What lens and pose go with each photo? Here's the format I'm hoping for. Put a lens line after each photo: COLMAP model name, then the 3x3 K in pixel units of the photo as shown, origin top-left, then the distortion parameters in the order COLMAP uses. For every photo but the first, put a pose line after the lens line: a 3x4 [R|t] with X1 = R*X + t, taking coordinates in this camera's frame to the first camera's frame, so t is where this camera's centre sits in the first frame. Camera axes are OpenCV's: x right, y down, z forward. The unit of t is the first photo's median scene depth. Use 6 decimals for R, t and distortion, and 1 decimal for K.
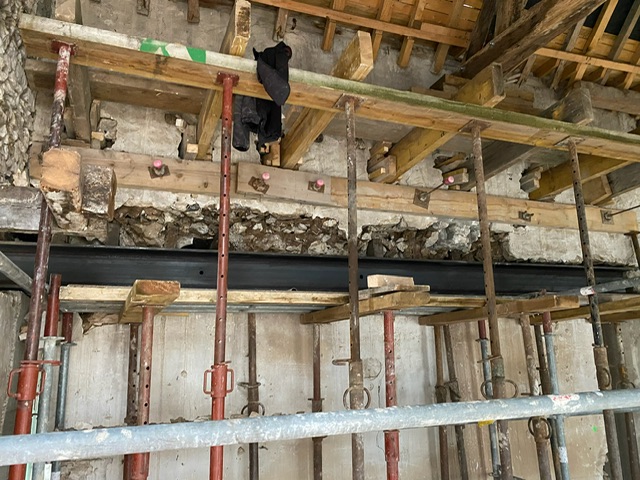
lens RADIAL K [[517.6, 0, 320.7], [0, 517.6, 239.9], [0, 0, 1]] dist [-0.001151, -0.000041]
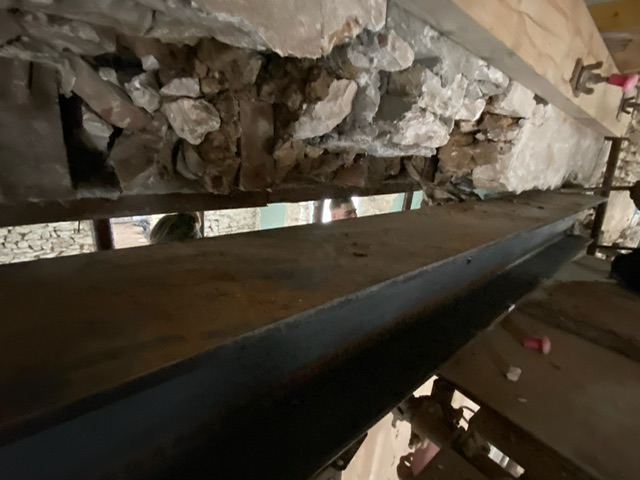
lens RADIAL K [[300.3, 0, 321.7], [0, 300.3, 239.4], [0, 0, 1]] dist [-0.003796, -0.000524]
pose [[0.925253, -0.001609, 0.379347, 0.160140], [-0.203476, 0.841864, 0.499863, -0.019969], [-0.320163, -0.539688, 0.778610, 0.857457]]
